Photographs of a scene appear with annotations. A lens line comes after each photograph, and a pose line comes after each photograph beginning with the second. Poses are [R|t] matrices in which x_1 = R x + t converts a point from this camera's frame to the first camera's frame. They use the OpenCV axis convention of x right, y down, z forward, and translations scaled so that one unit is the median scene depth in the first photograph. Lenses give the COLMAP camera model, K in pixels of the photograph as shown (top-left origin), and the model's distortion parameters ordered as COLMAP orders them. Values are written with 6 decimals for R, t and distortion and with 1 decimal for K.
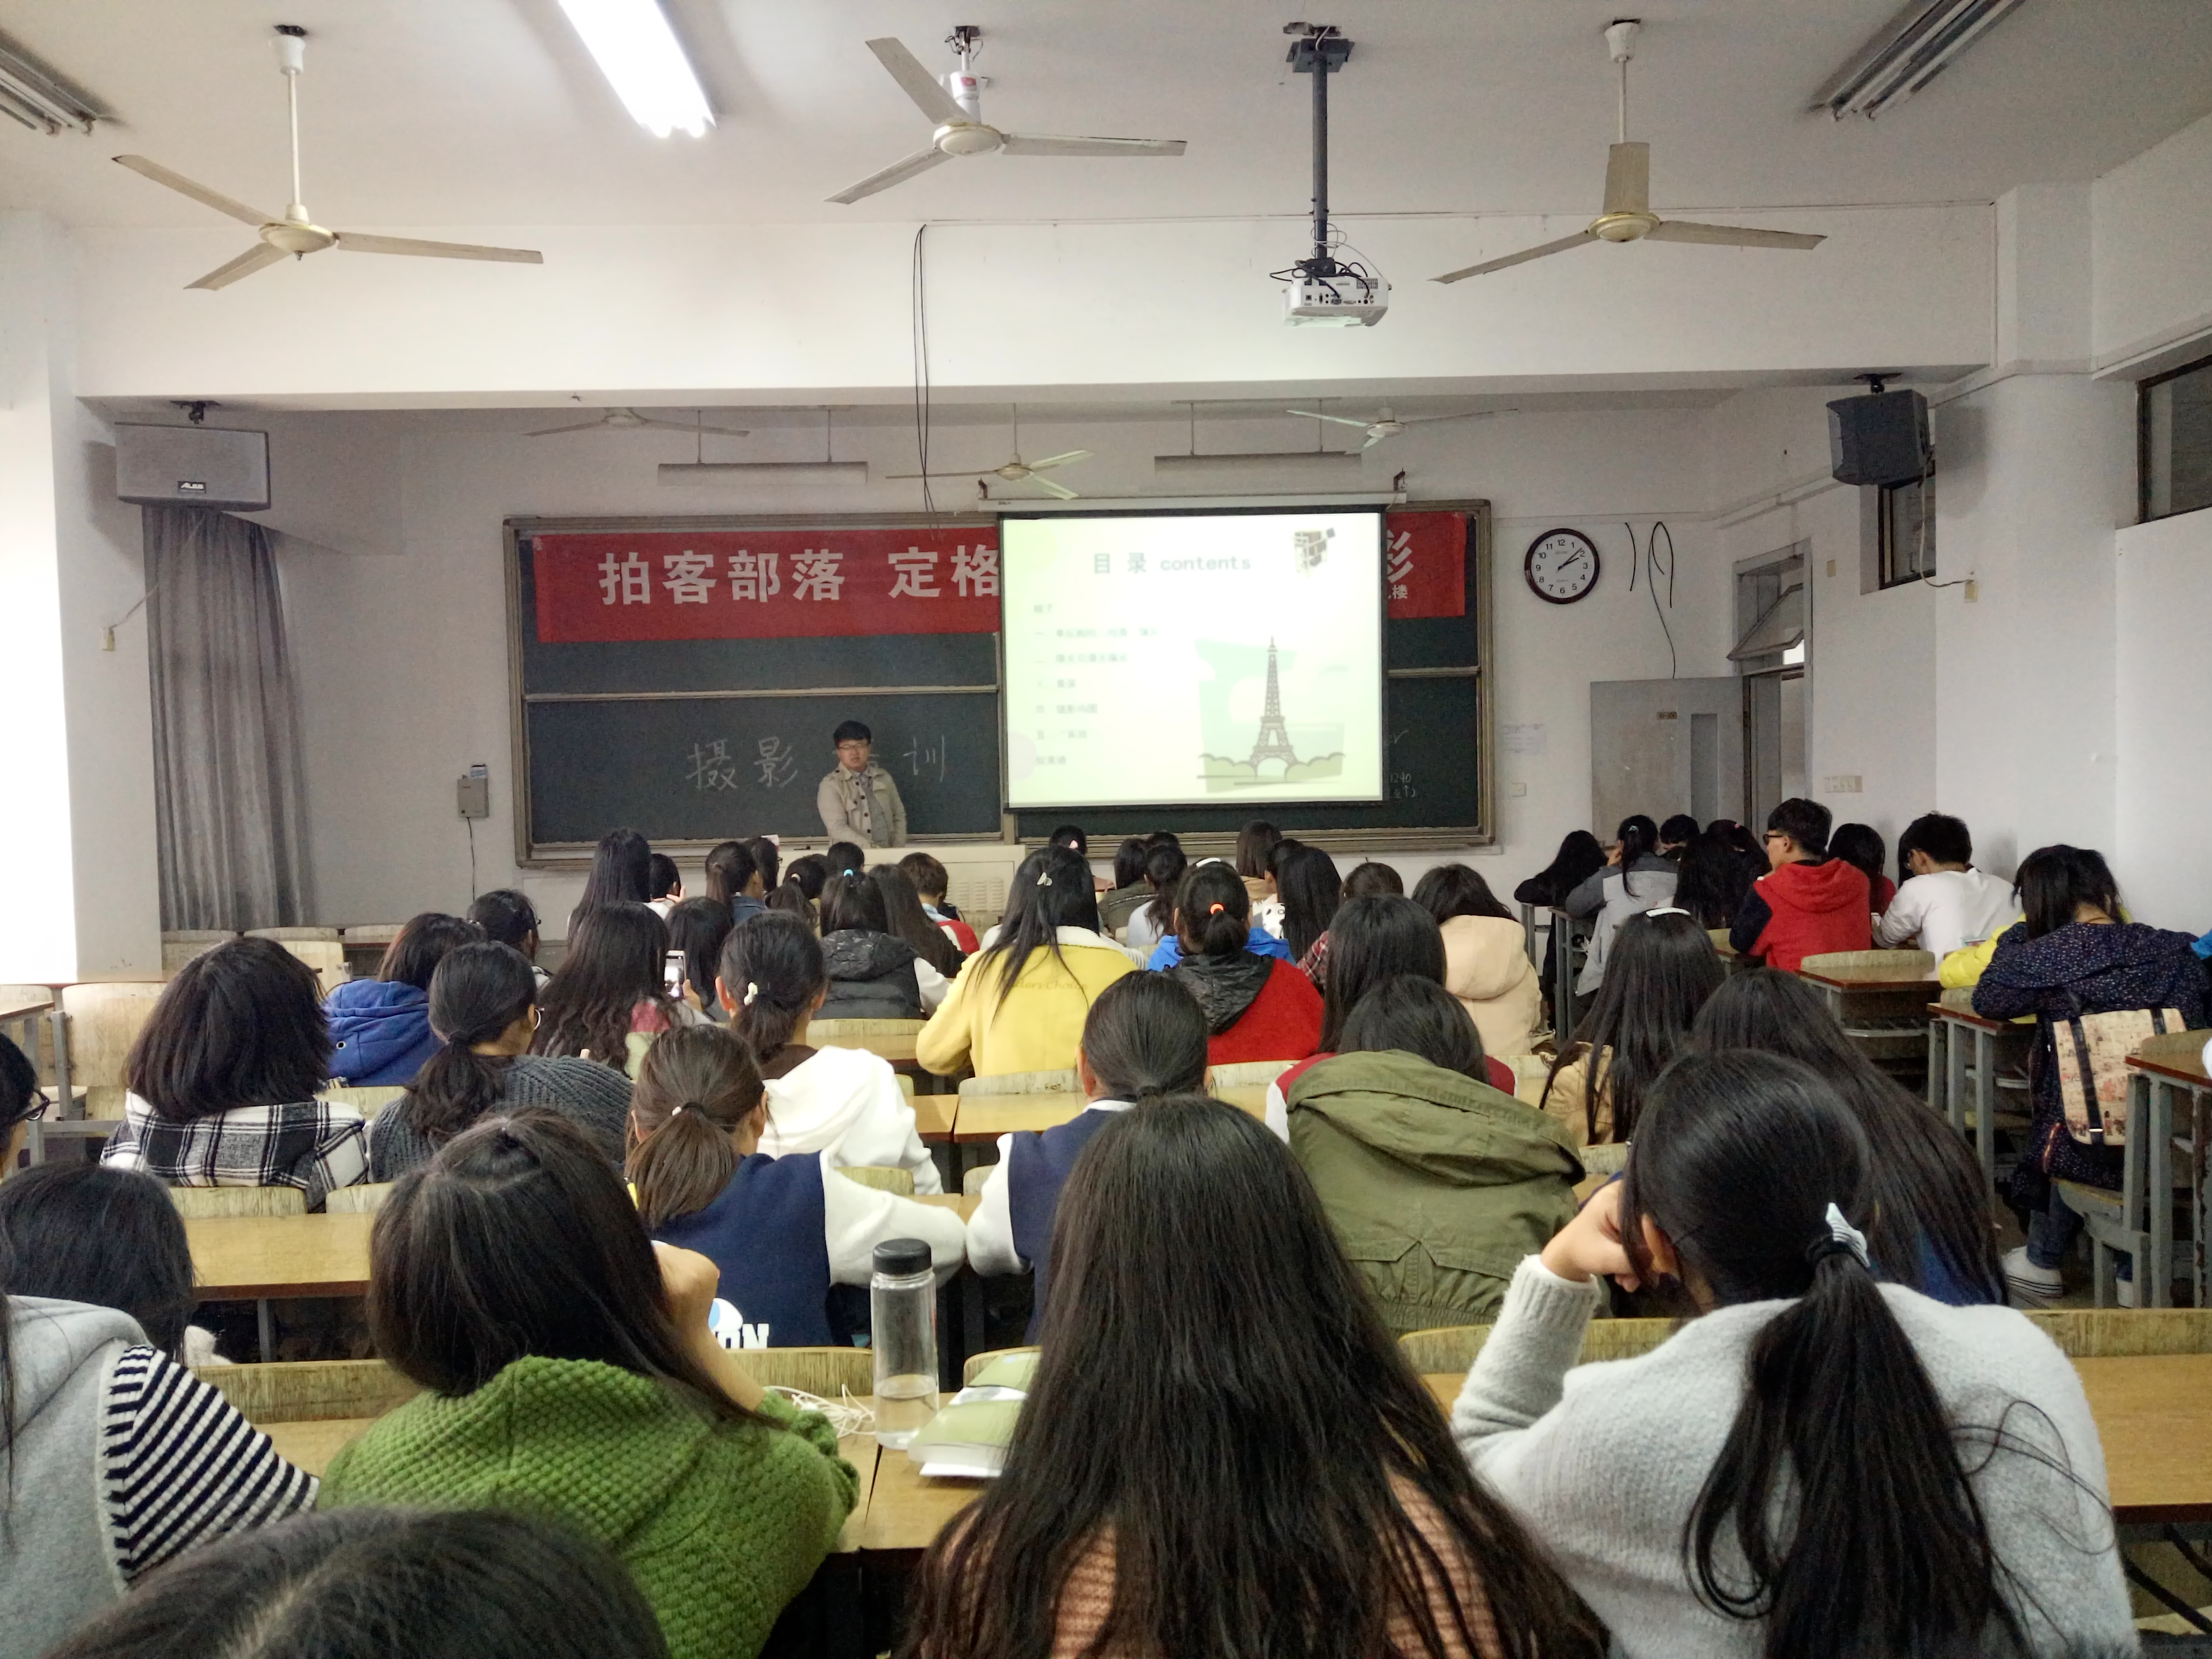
lens RADIAL K [[1664.7, 0, 1107.4], [0, 1664.7, 832.7], [0, 0, 1]] dist [0.028321, -0.014956]
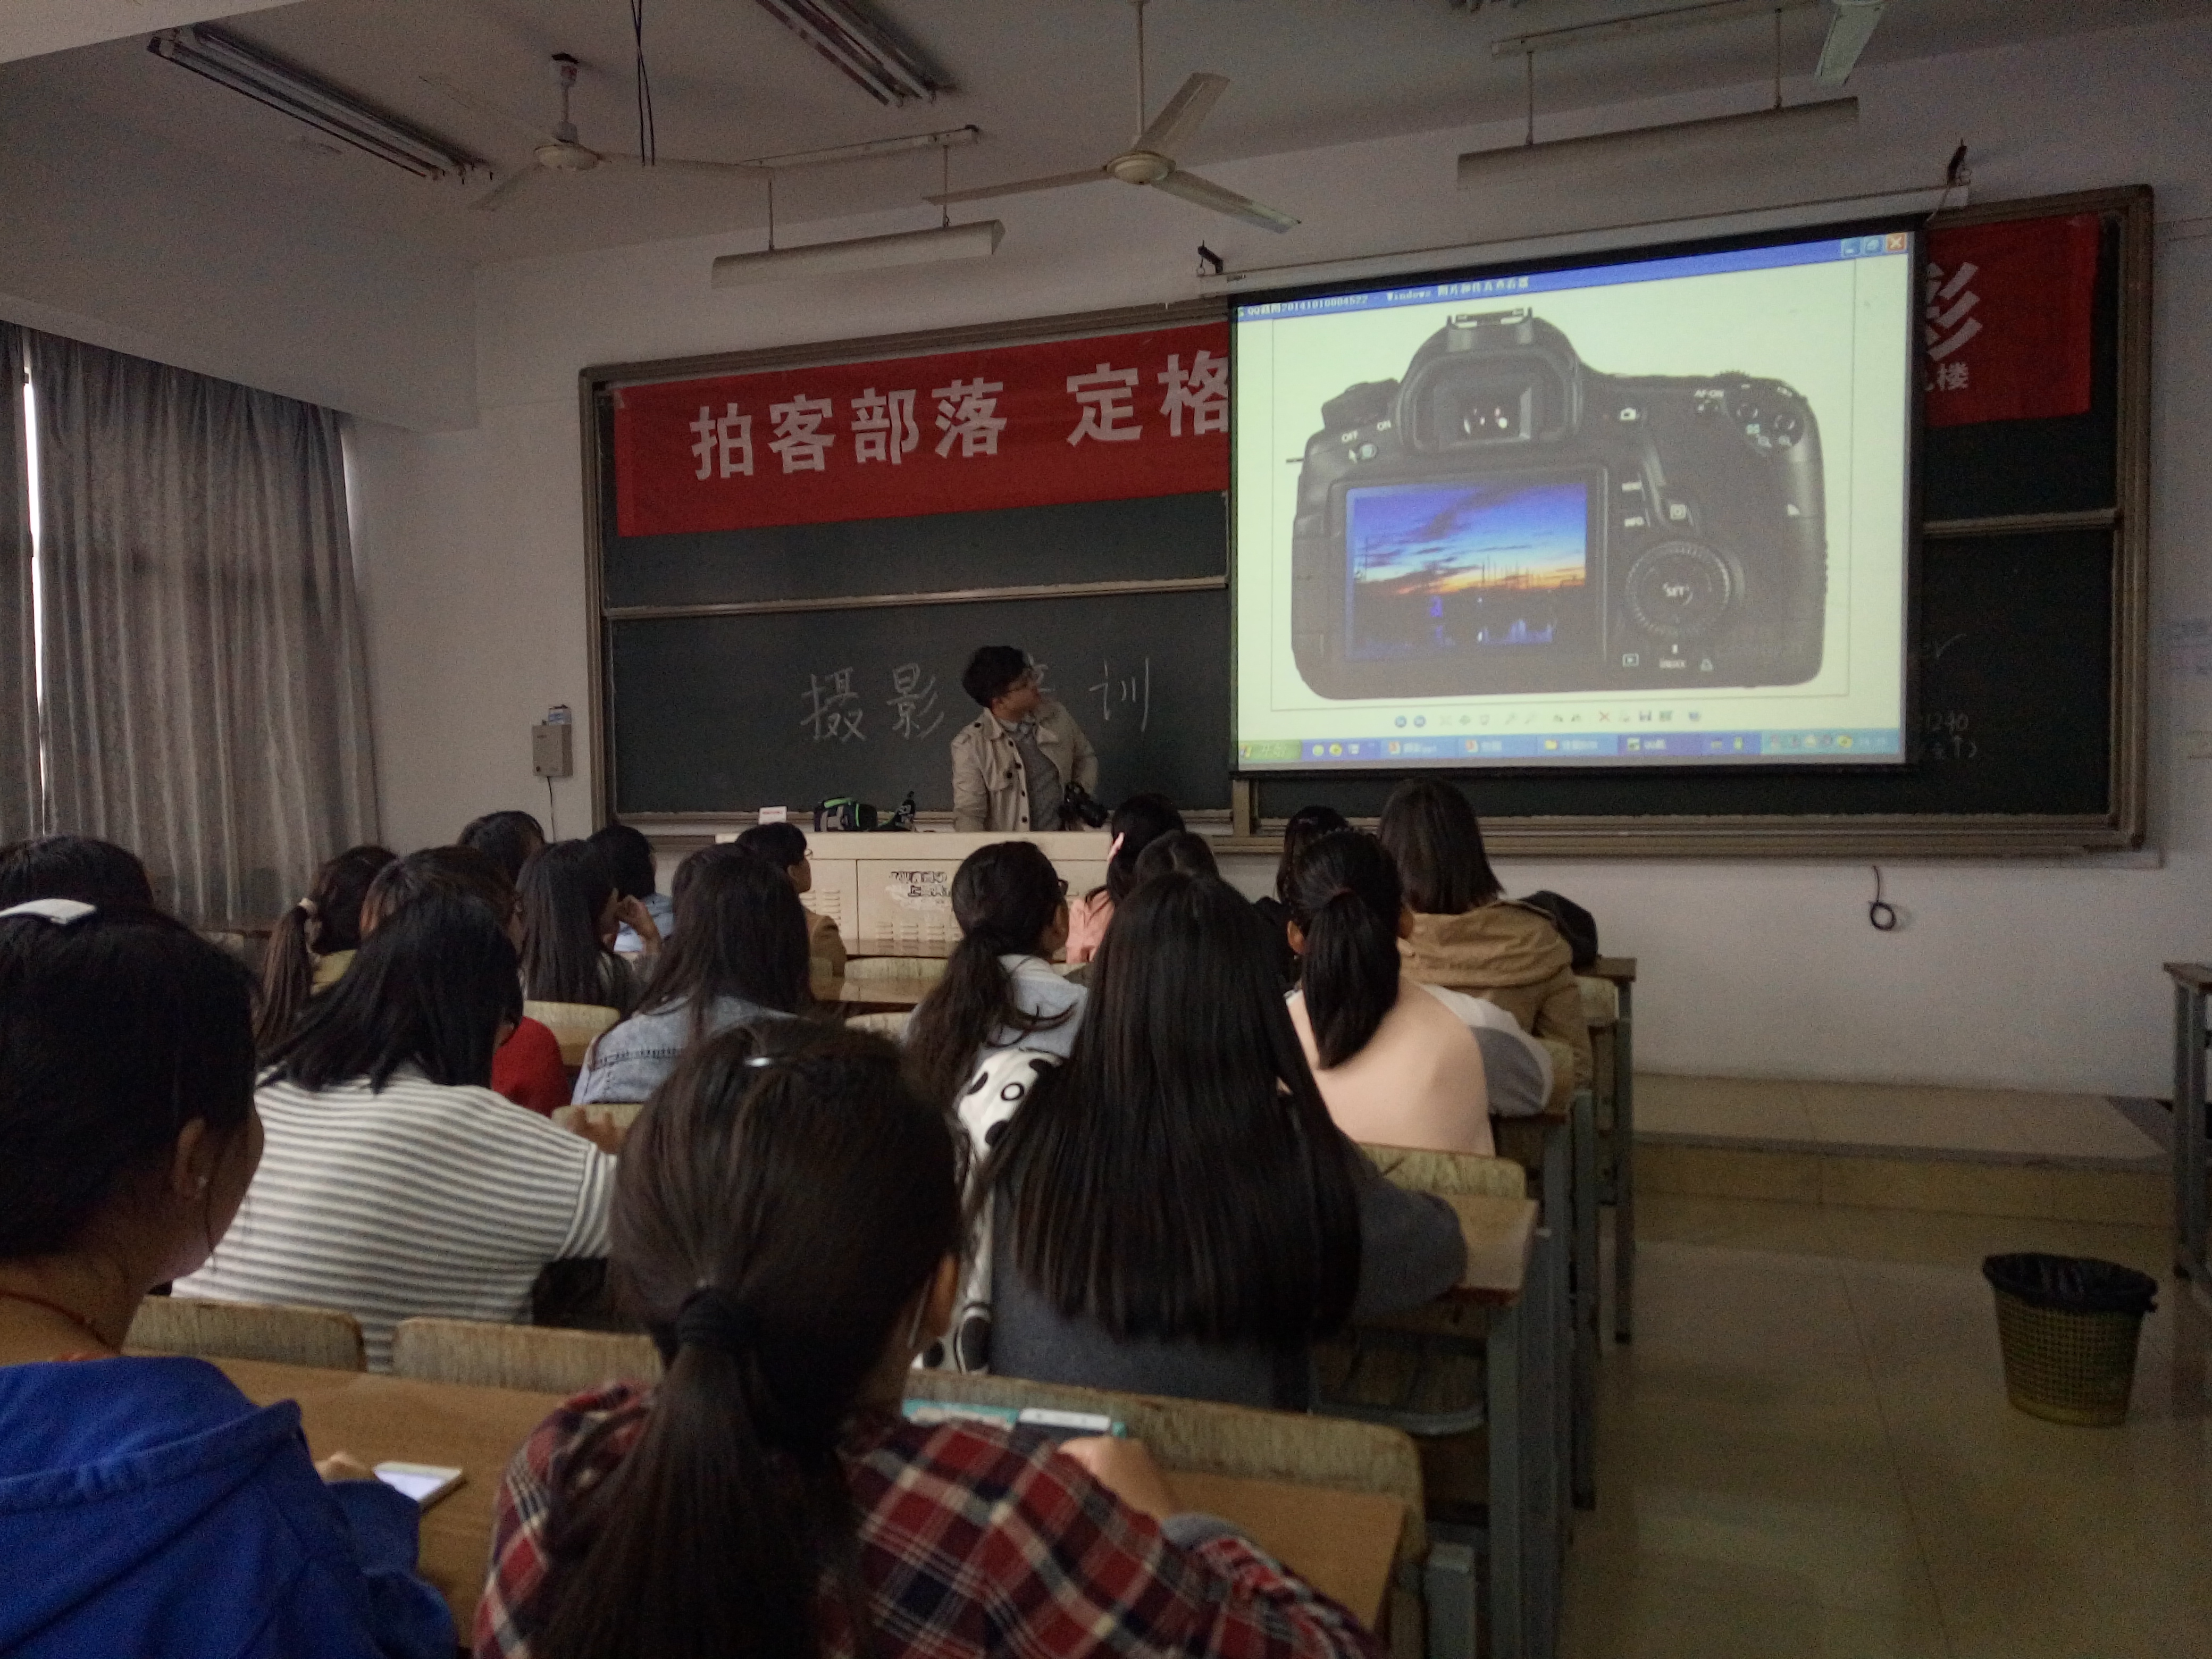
lens RADIAL K [[1664.7, 0, 1106.4], [0, 1664.7, 836.3], [0, 0, 1]] dist [0.028321, -0.014956]
pose [[0.930665, 0.023098, -0.365142, 0.124147], [-0.018120, 0.999690, 0.017053, -0.000066], [0.365423, -0.009254, 0.930796, 0.398982]]
